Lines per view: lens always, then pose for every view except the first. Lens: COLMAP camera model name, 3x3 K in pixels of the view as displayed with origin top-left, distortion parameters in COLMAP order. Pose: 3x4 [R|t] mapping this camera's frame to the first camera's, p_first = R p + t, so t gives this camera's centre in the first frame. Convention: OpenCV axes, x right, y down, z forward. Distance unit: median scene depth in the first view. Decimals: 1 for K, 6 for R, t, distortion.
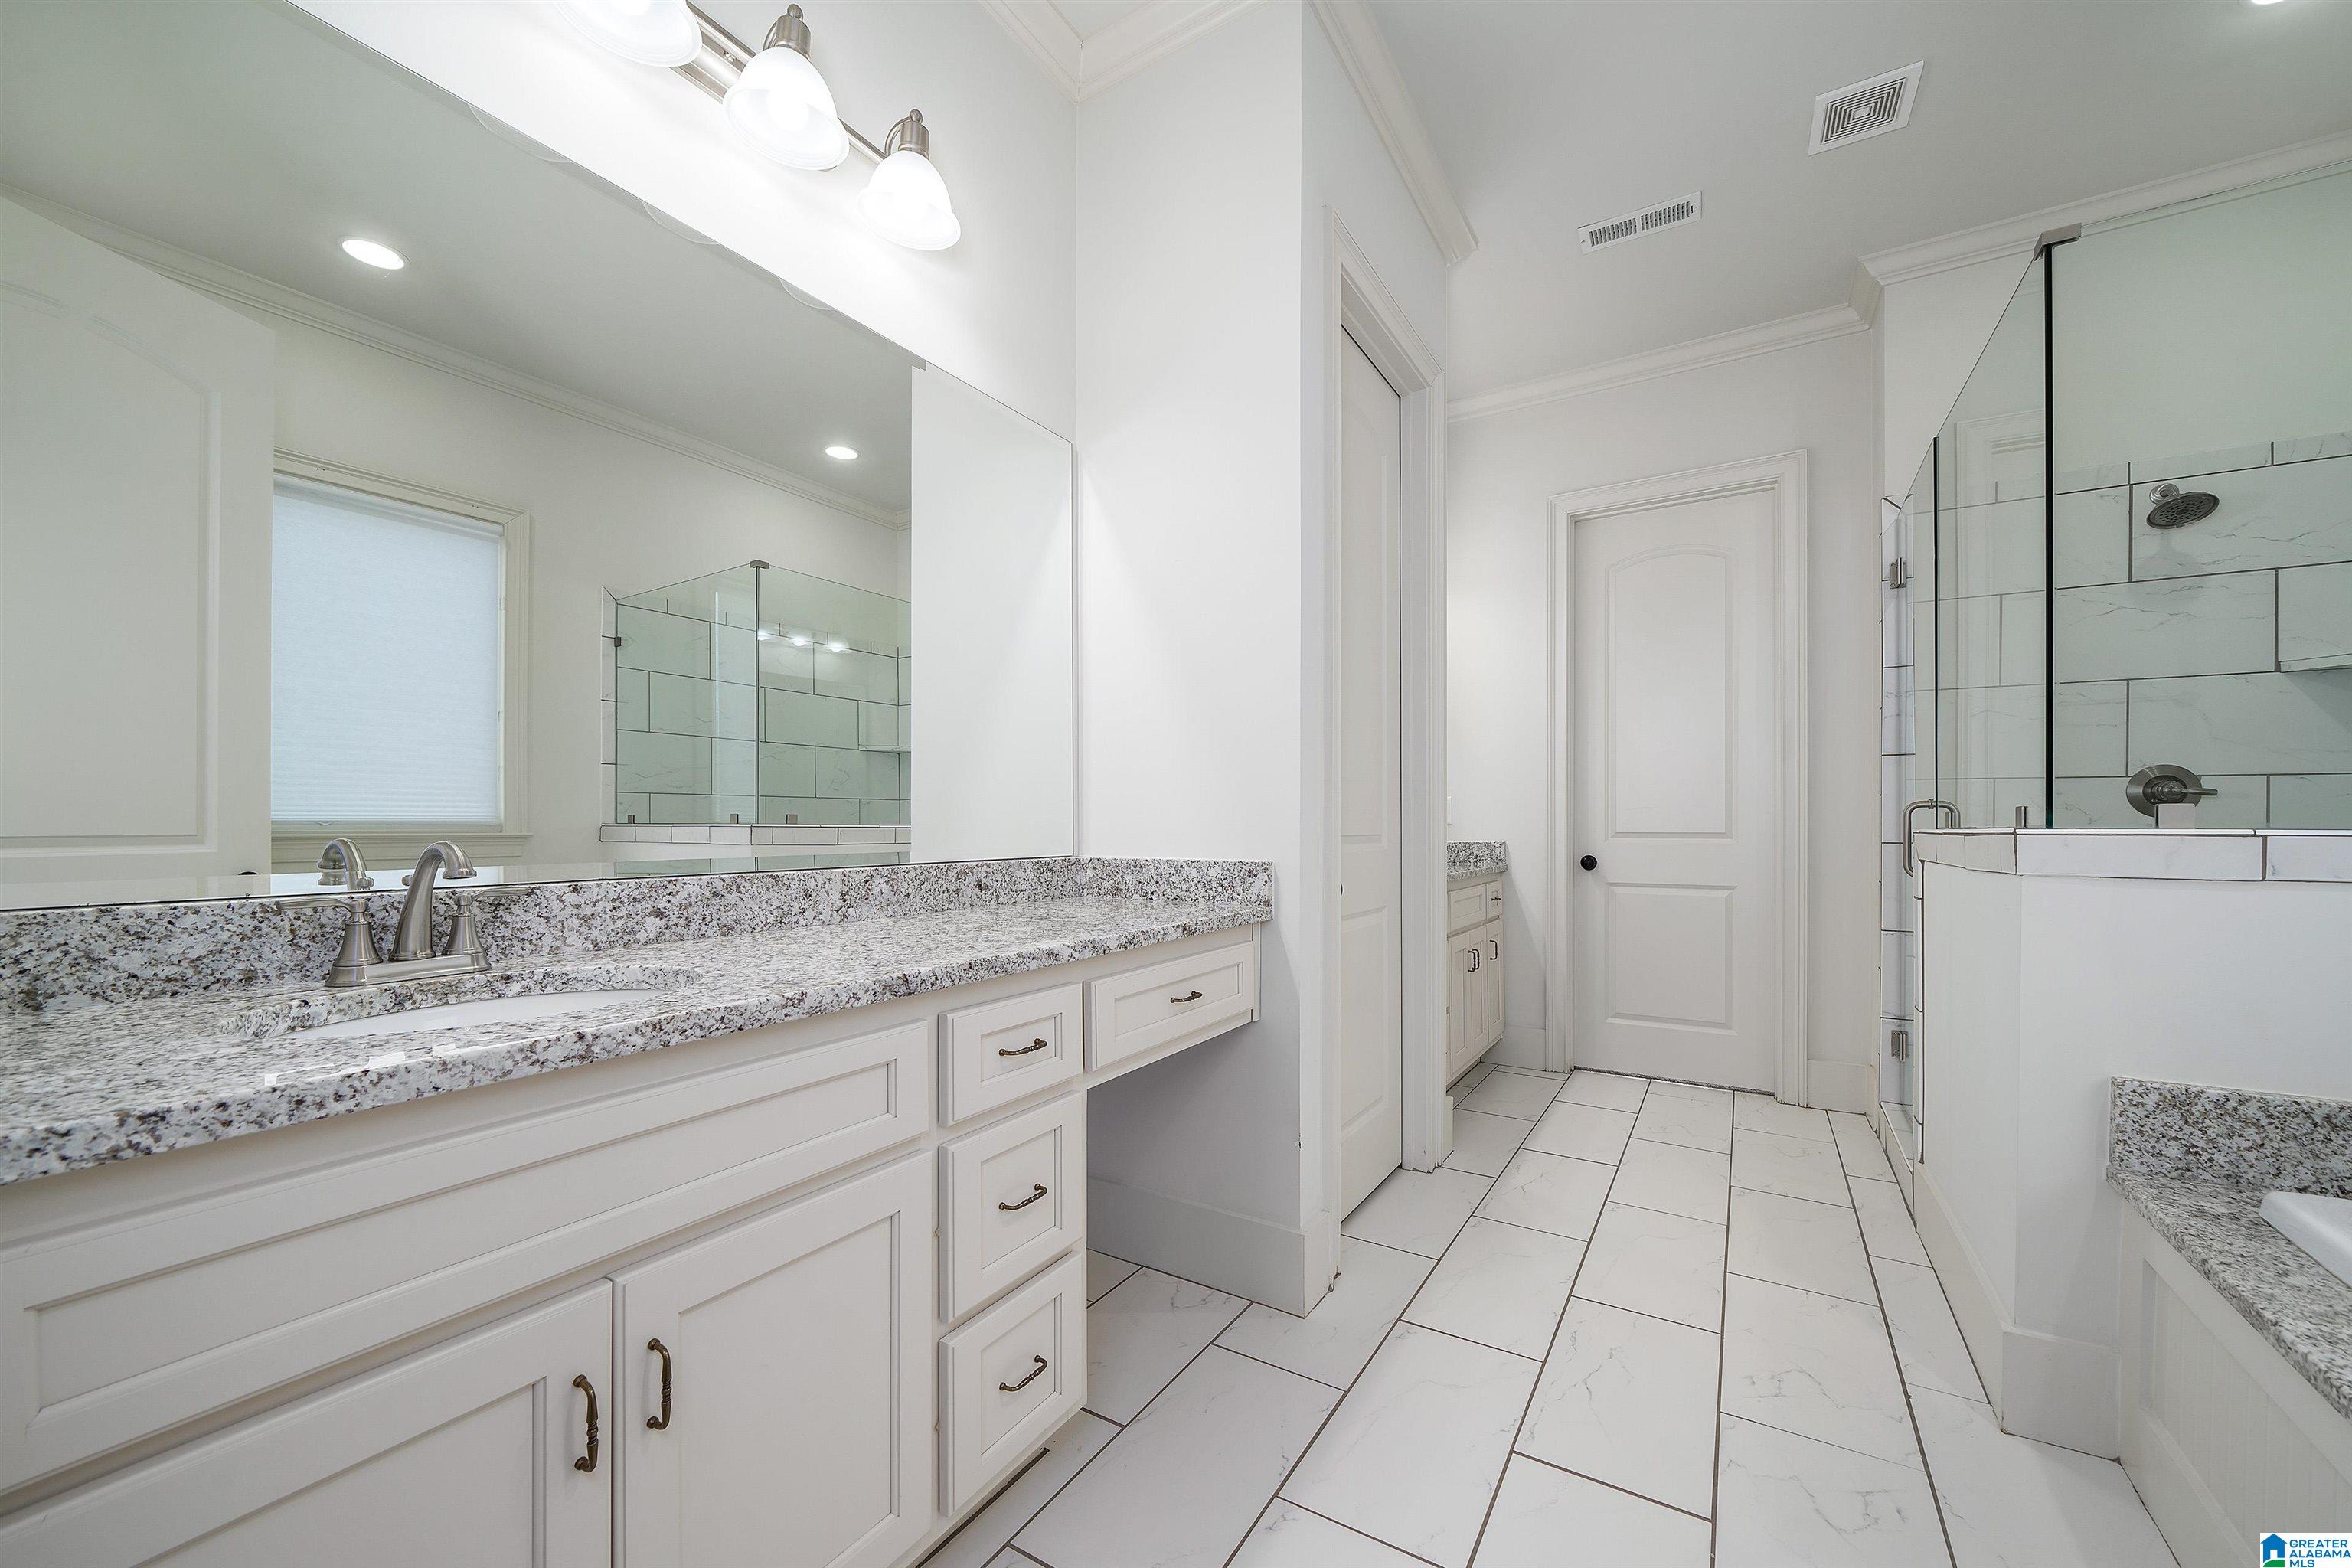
lens RADIAL K [[871.0, 0, 1178.3], [0, 871.0, 820.3], [0, 0, 1]] dist [-0.000330, -0.000001]
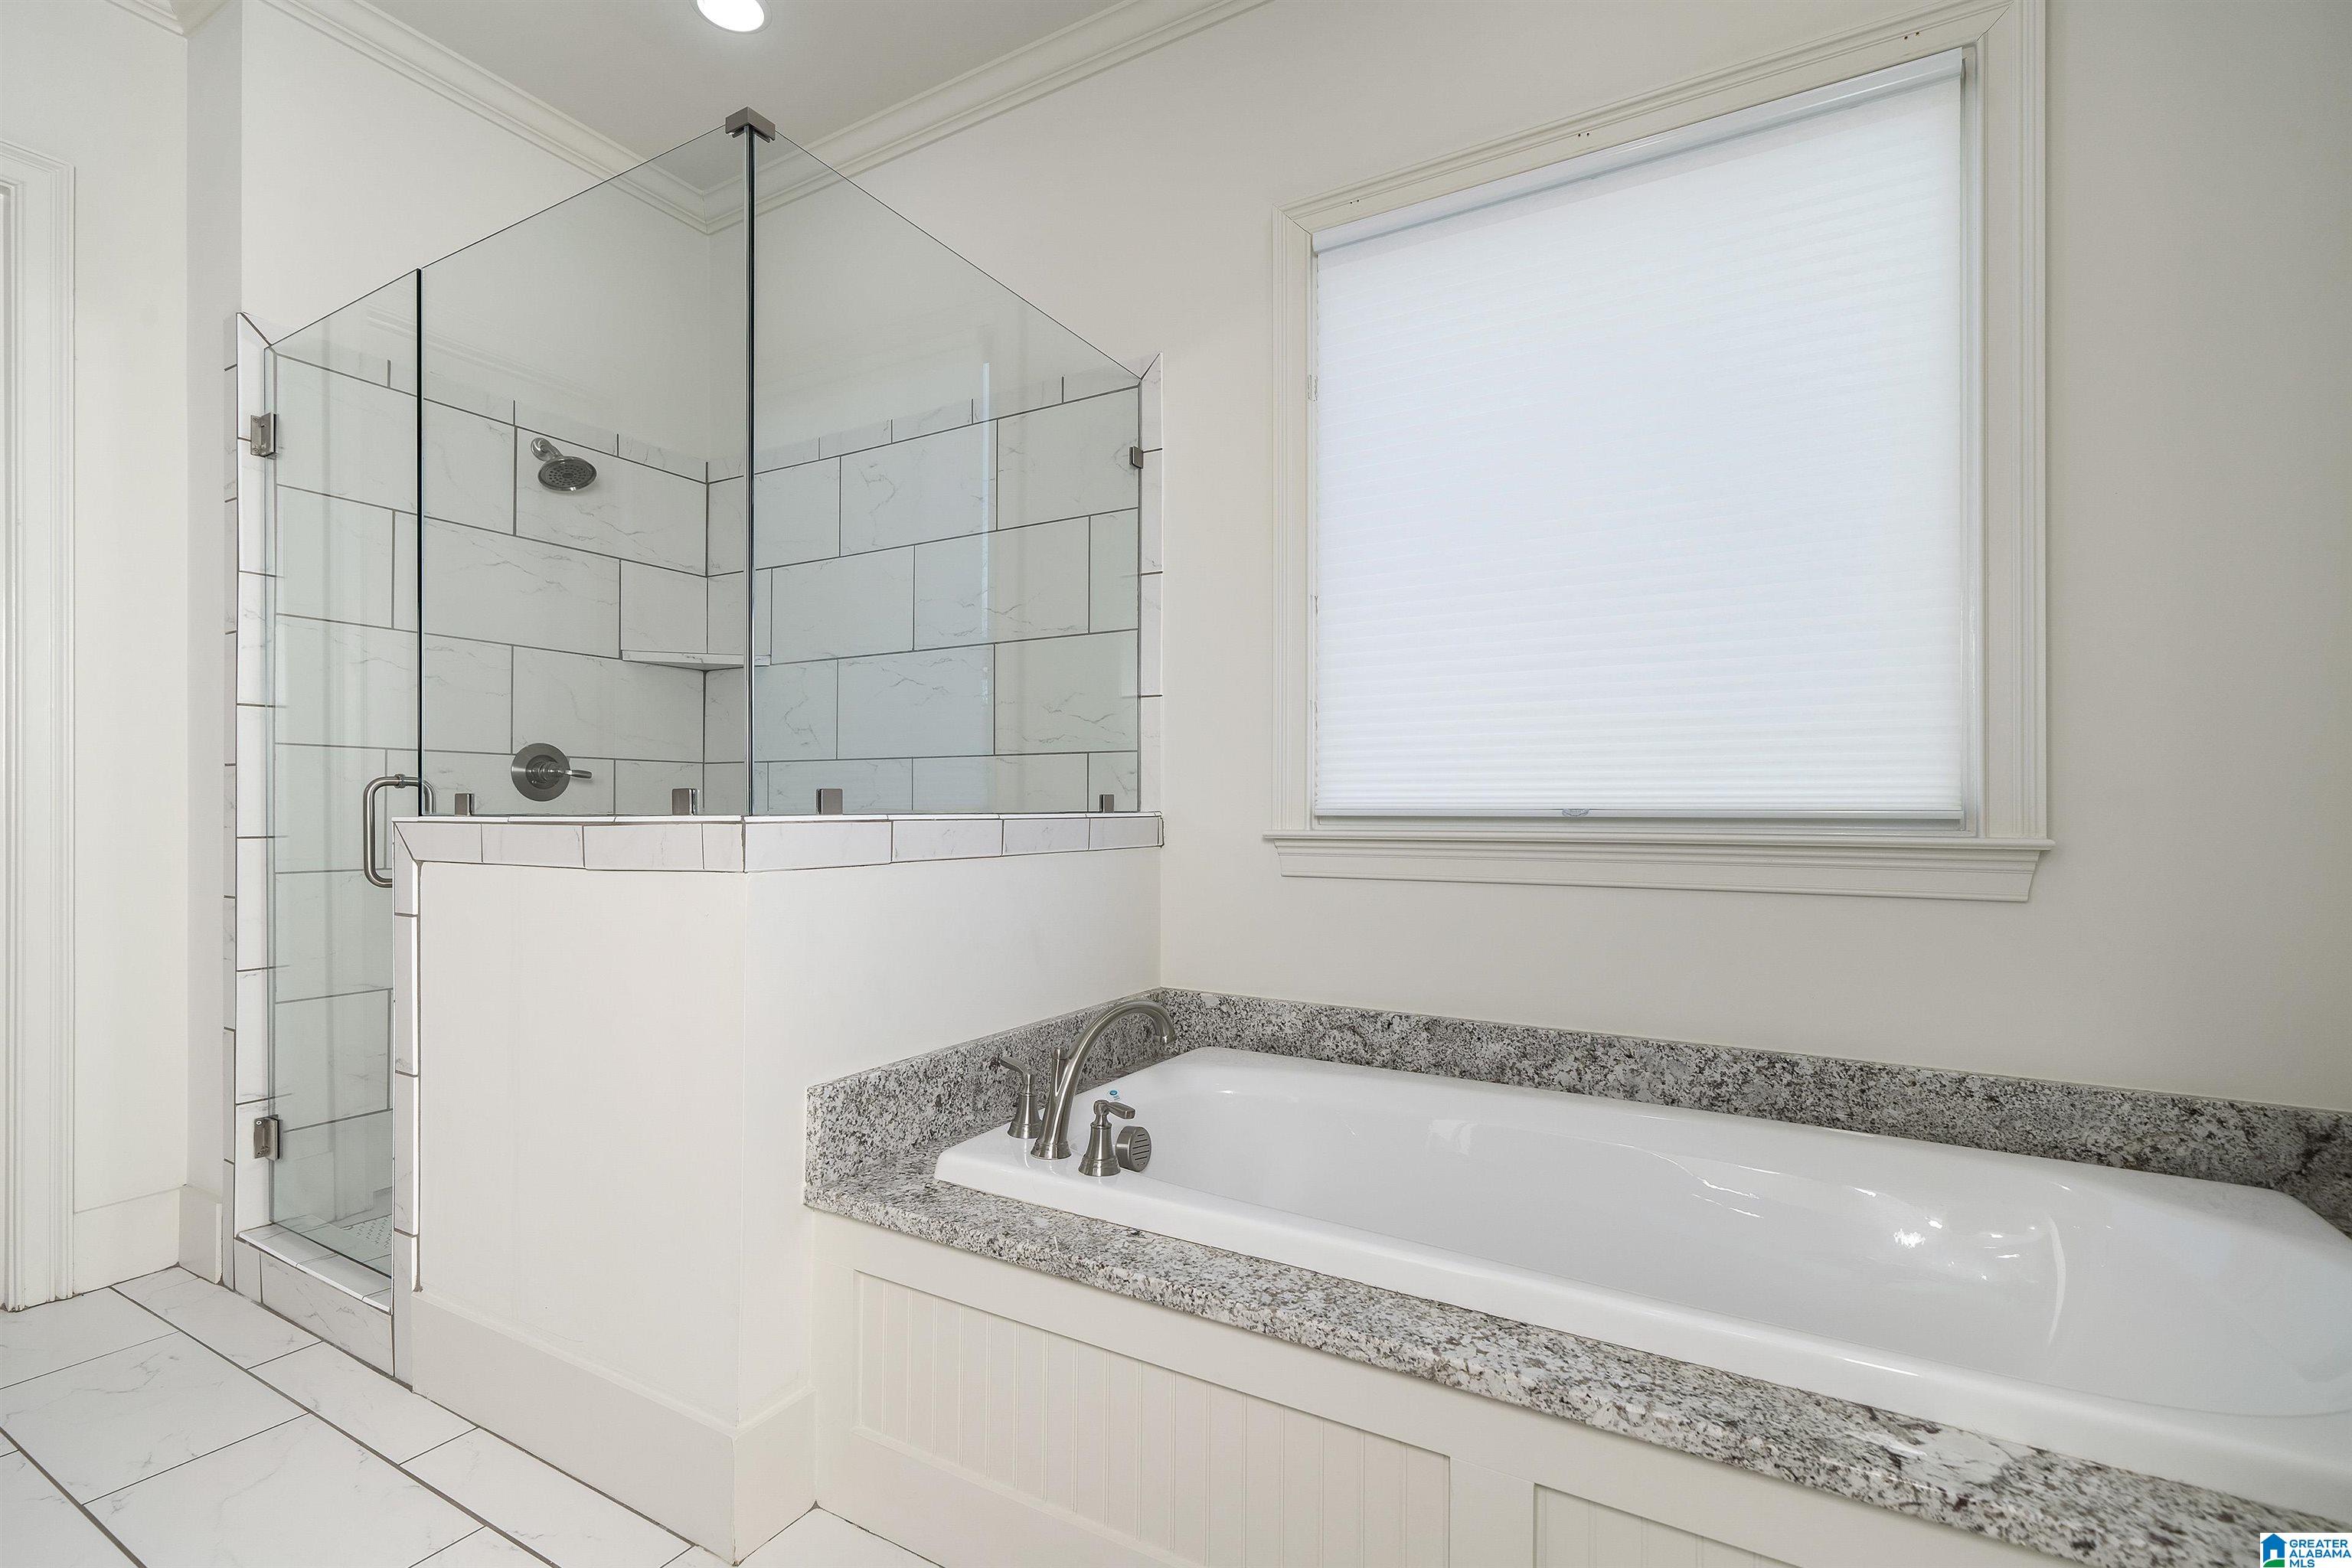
lens RADIAL K [[1086.6, 0, 1174.8], [0, 1086.6, 801.2], [0, 0, 1]] dist [0.000884, 0.000283]
pose [[-0.038582, 0.001654, 0.999254, -0.045711], [-0.002010, 0.999996, -0.001733, -0.002222], [-0.999253, -0.002075, -0.038578, 0.391842]]
